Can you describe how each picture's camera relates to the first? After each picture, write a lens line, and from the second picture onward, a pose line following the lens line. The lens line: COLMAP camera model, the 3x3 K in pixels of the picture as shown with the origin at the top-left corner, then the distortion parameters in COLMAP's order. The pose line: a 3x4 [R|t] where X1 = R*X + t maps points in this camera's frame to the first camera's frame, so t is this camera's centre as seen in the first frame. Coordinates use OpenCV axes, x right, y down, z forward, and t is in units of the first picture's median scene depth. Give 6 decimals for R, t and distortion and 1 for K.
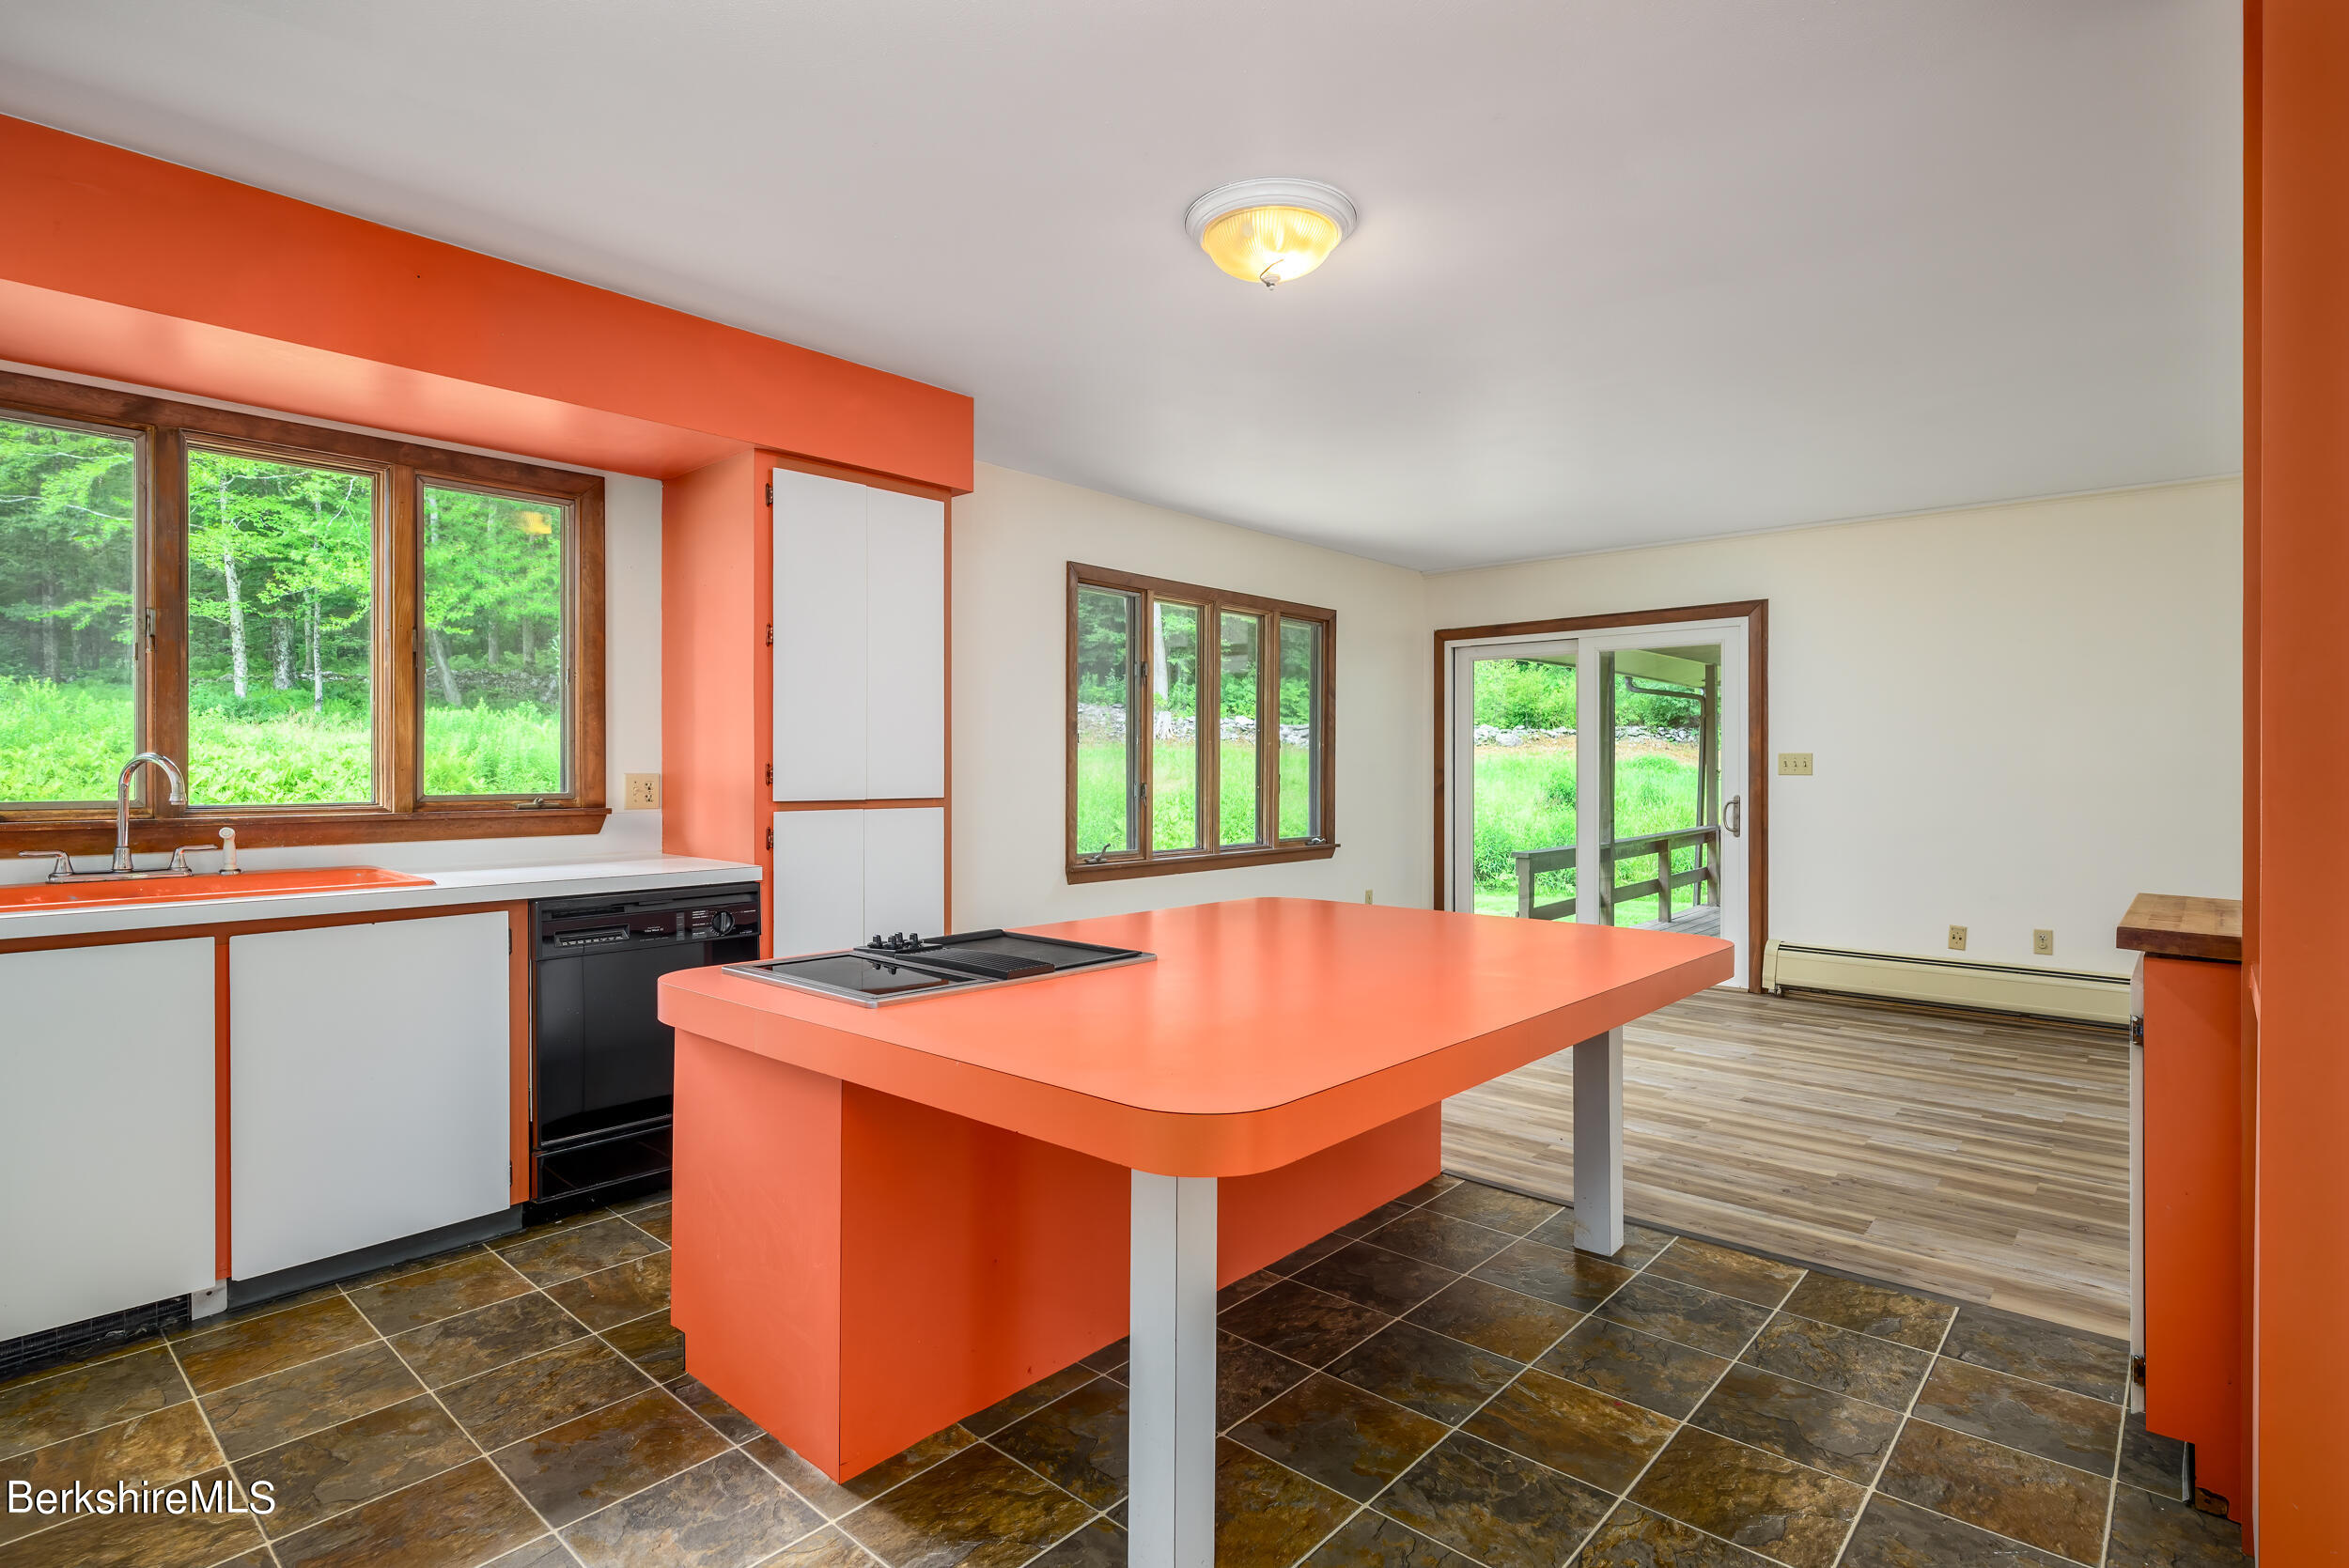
lens RADIAL K [[1151.0, 0, 1174.4], [0, 1151.0, 773.4], [0, 0, 1]] dist [-0.010829, 0.001534]
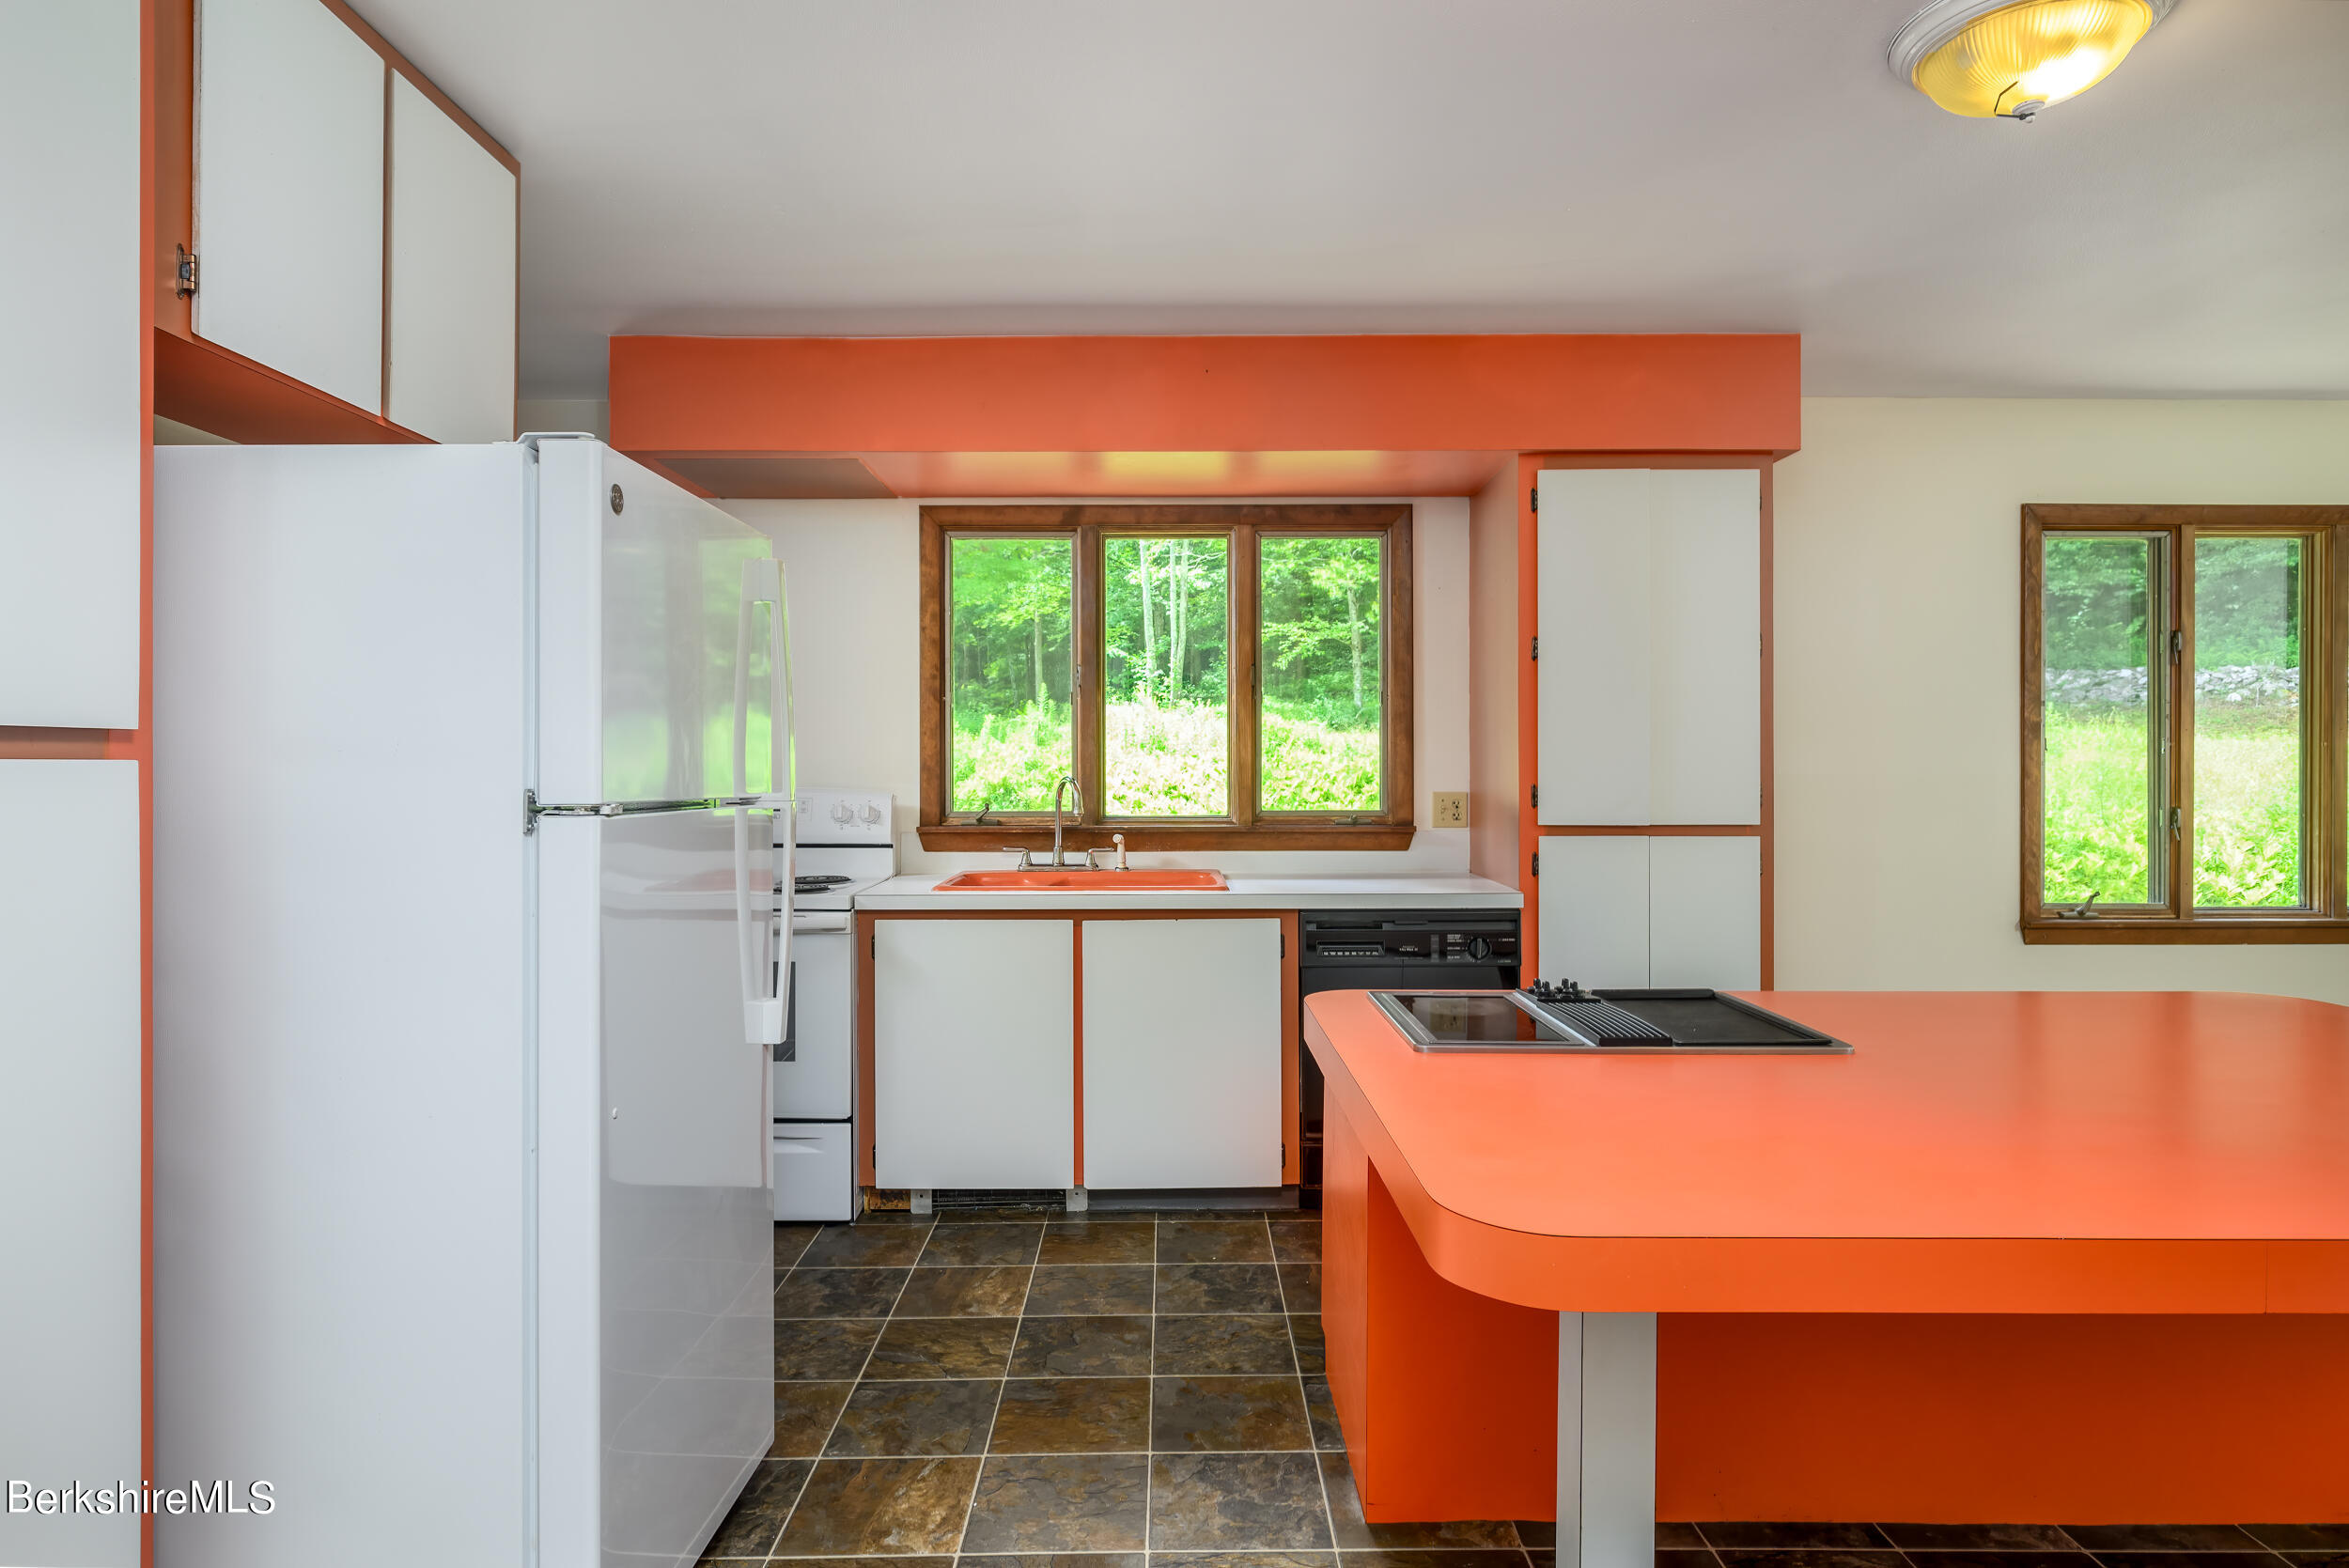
lens RADIAL K [[1301.6, 0, 1175.9], [0, 1301.6, 775.6], [0, 0, 1]] dist [-0.008226, -0.000249]
pose [[0.671572, 0.002927, -0.740933, 0.258549], [-0.002105, 0.999996, 0.002043, -0.019107], [0.740936, 0.000188, 0.671576, 0.070736]]
